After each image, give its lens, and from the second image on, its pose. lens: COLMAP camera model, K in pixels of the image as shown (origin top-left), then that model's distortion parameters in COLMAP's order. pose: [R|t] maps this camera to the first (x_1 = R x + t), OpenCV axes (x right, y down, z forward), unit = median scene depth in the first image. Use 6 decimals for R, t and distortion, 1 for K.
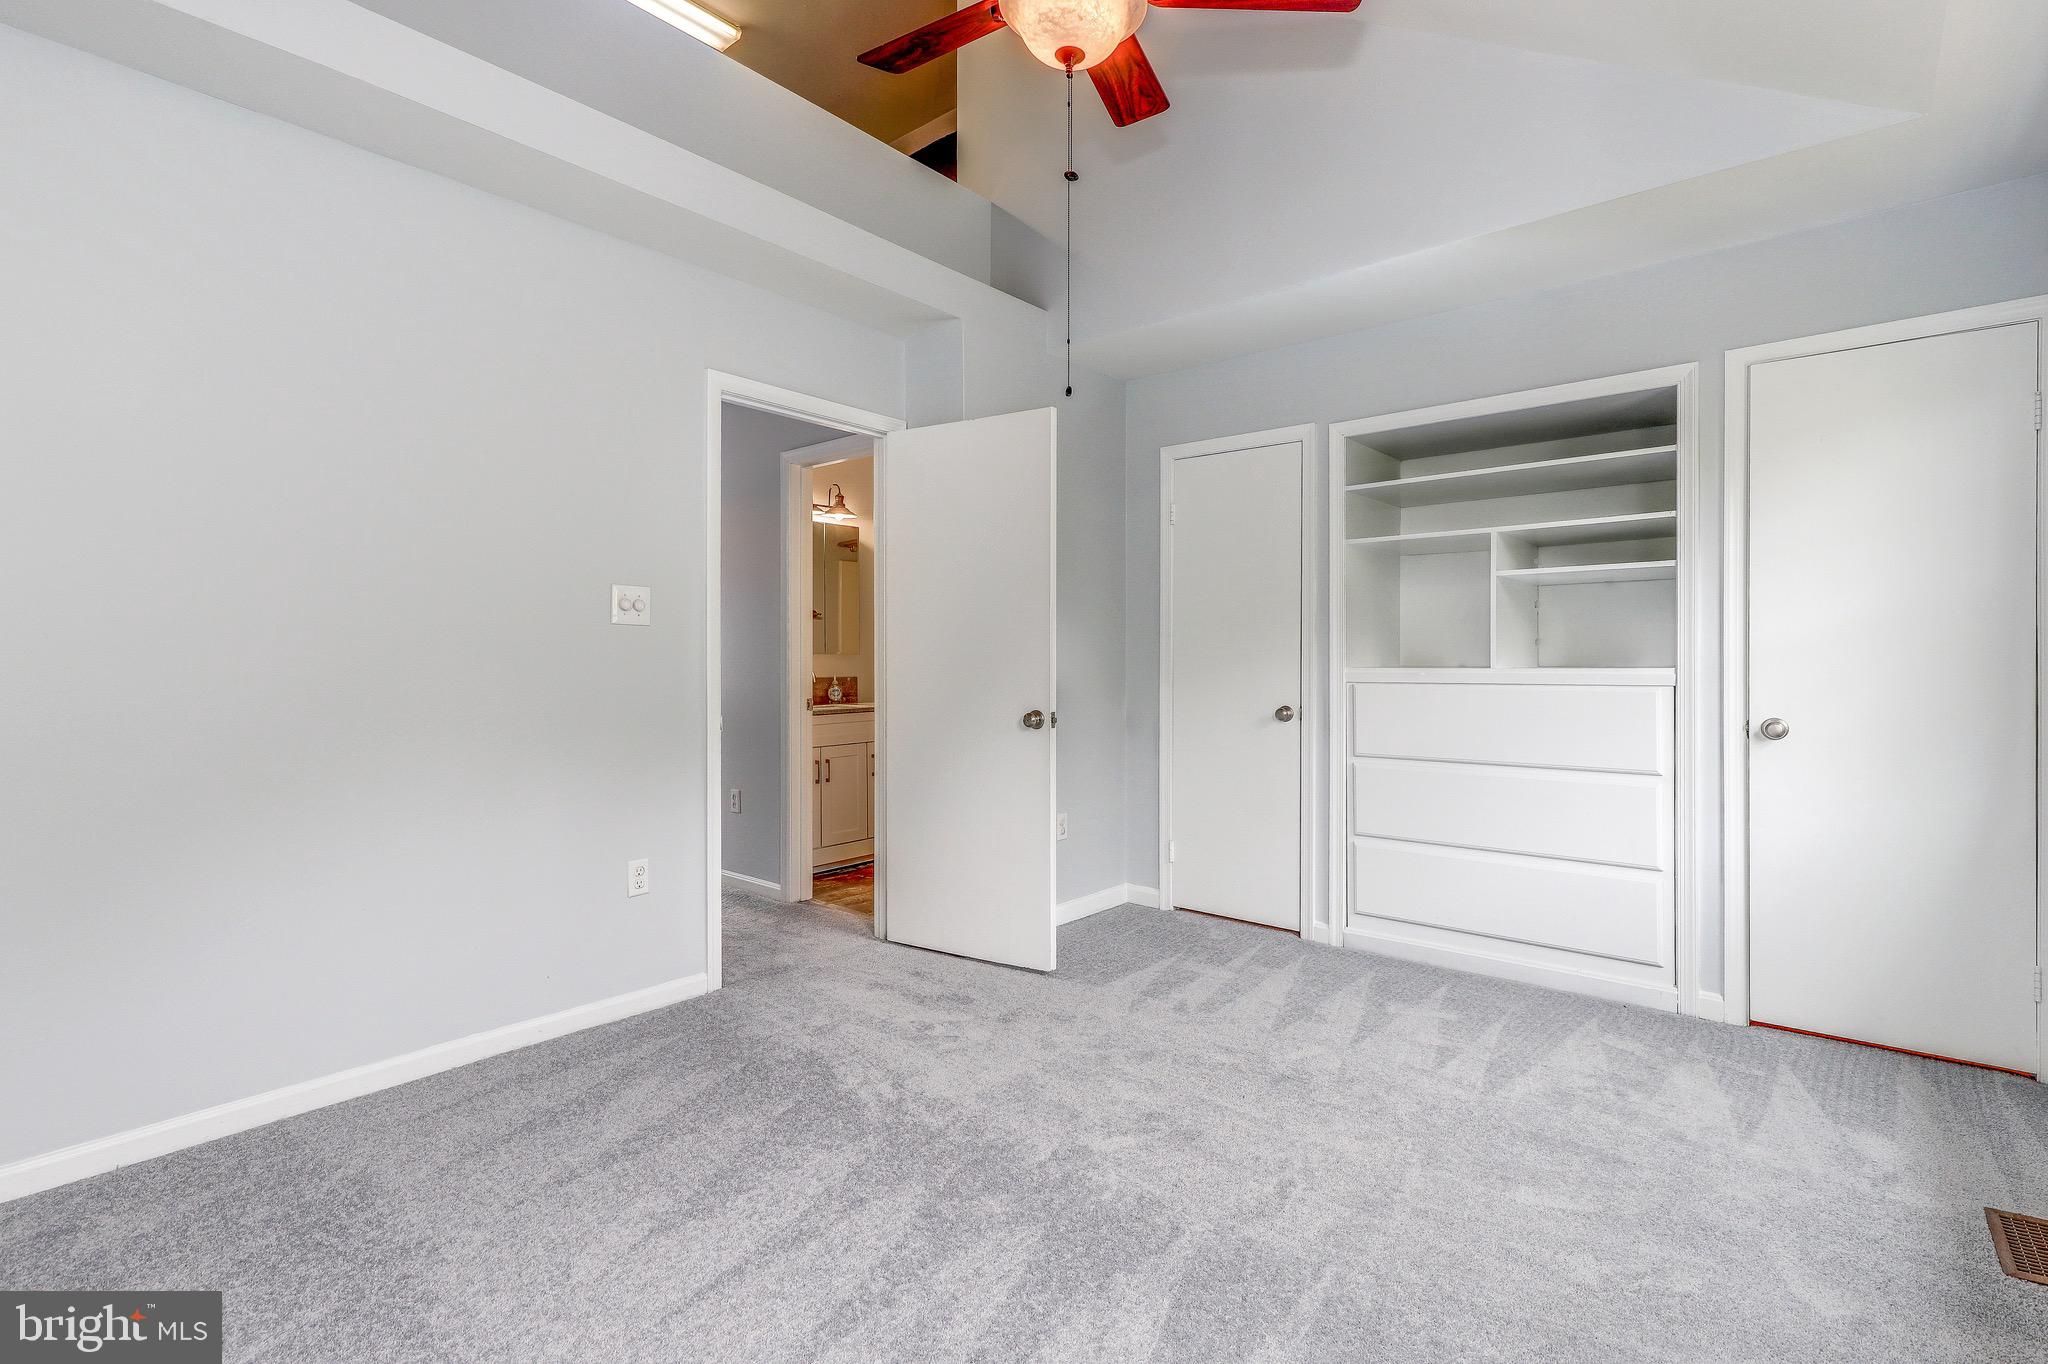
lens RADIAL K [[950.1, 0, 1028.2], [0, 950.1, 664.0], [0, 0, 1]] dist [0.011746, -0.000231]
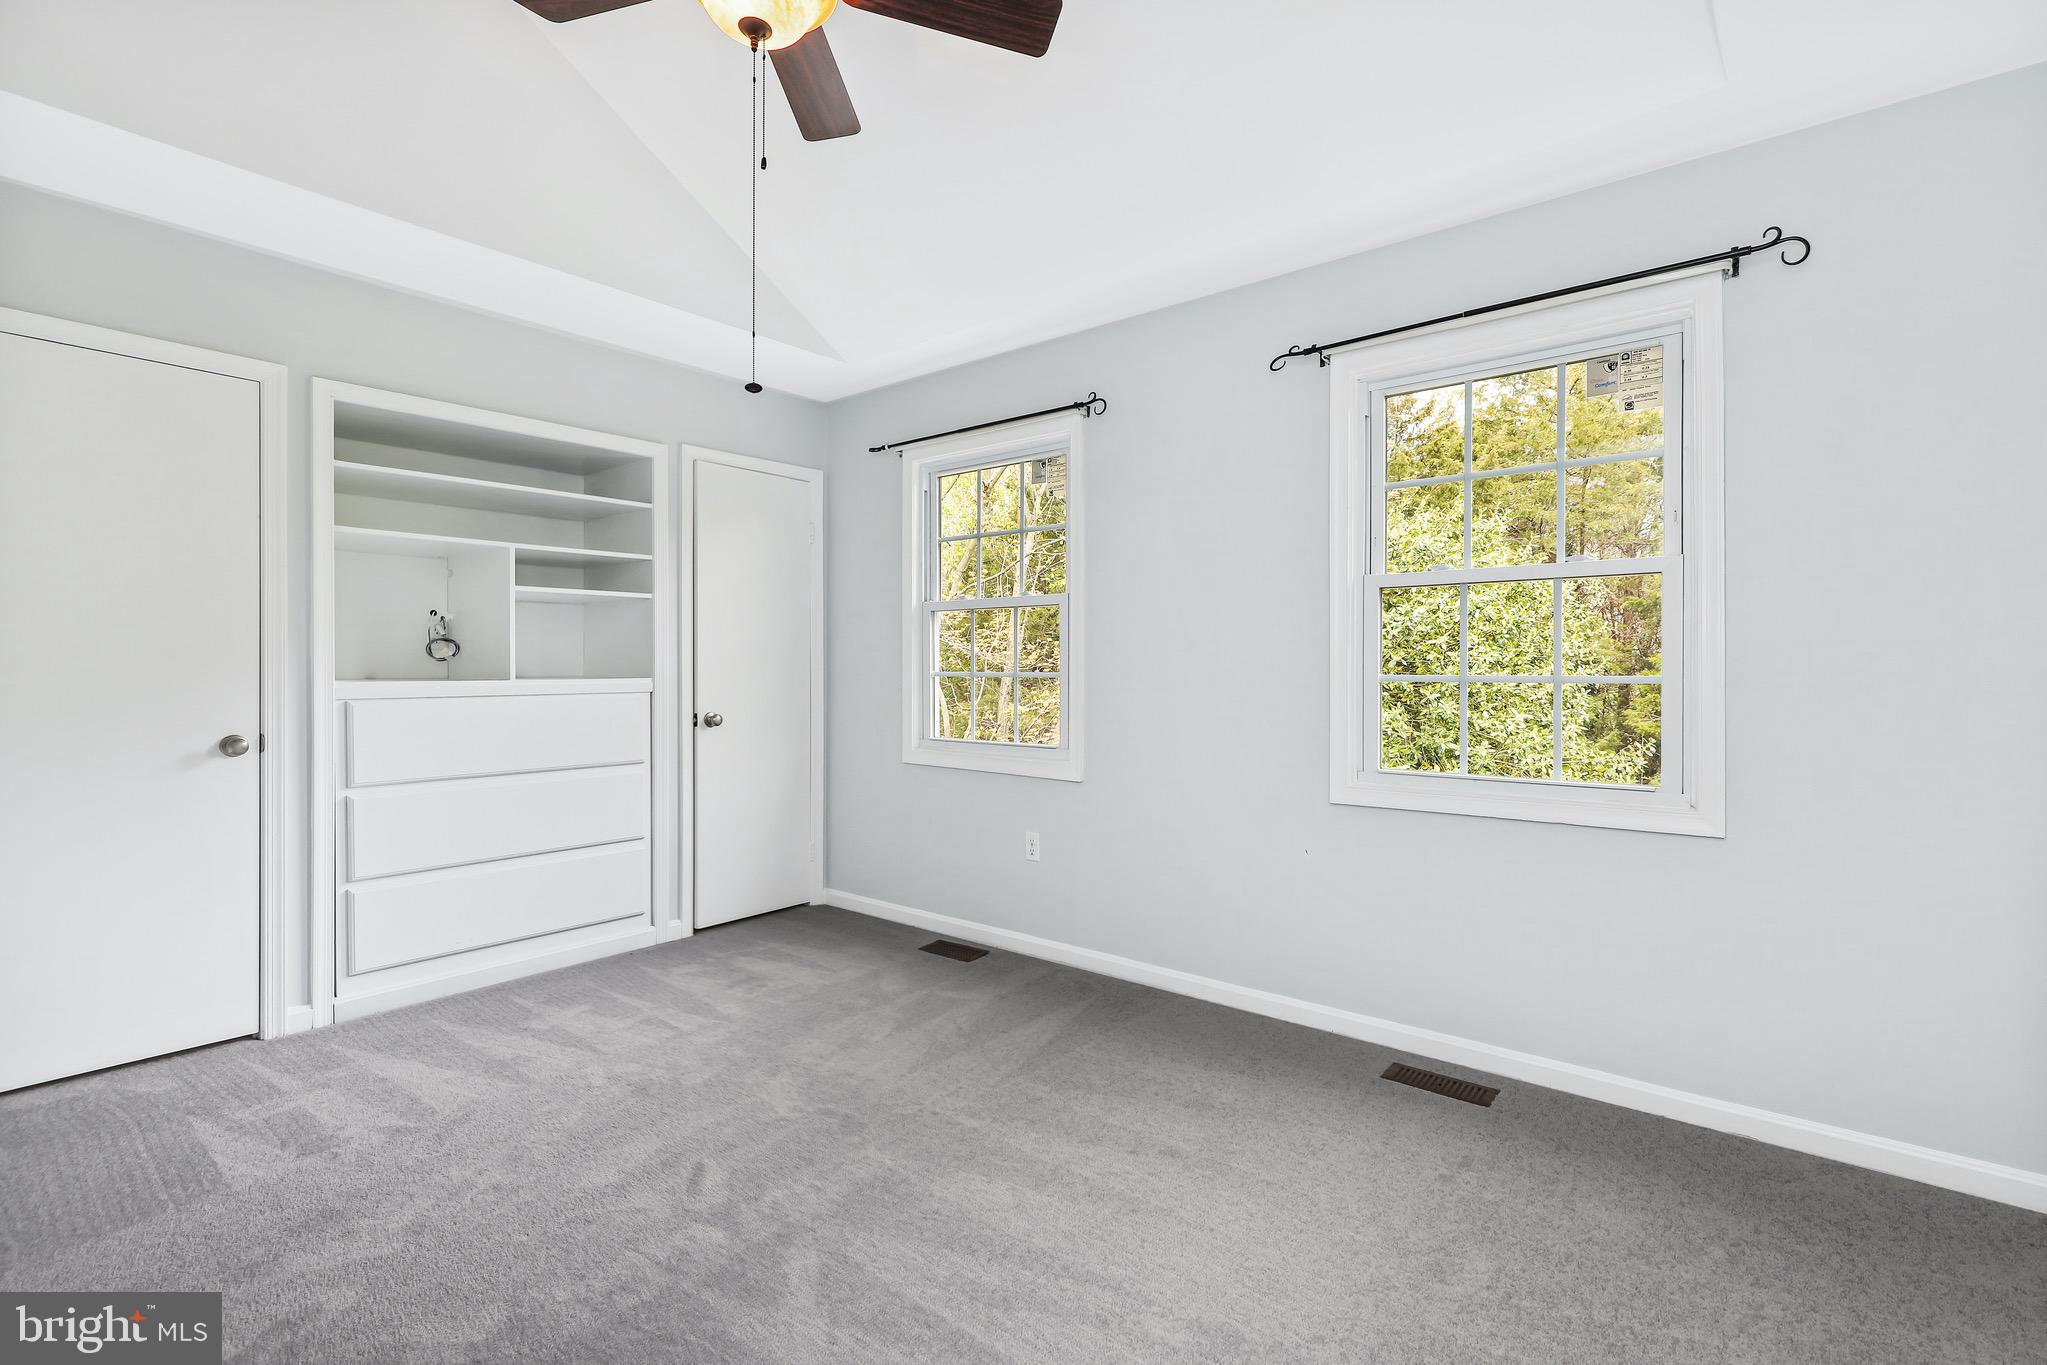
lens RADIAL K [[949.3, 0, 1021.6], [0, 949.3, 671.5], [0, 0, 1]] dist [0.008622, -0.000427]
pose [[0.003258, -0.000897, 0.999994, -0.590886], [0.009715, 0.999952, 0.000866, 0.000176], [-0.999947, 0.009712, 0.003267, 0.490062]]
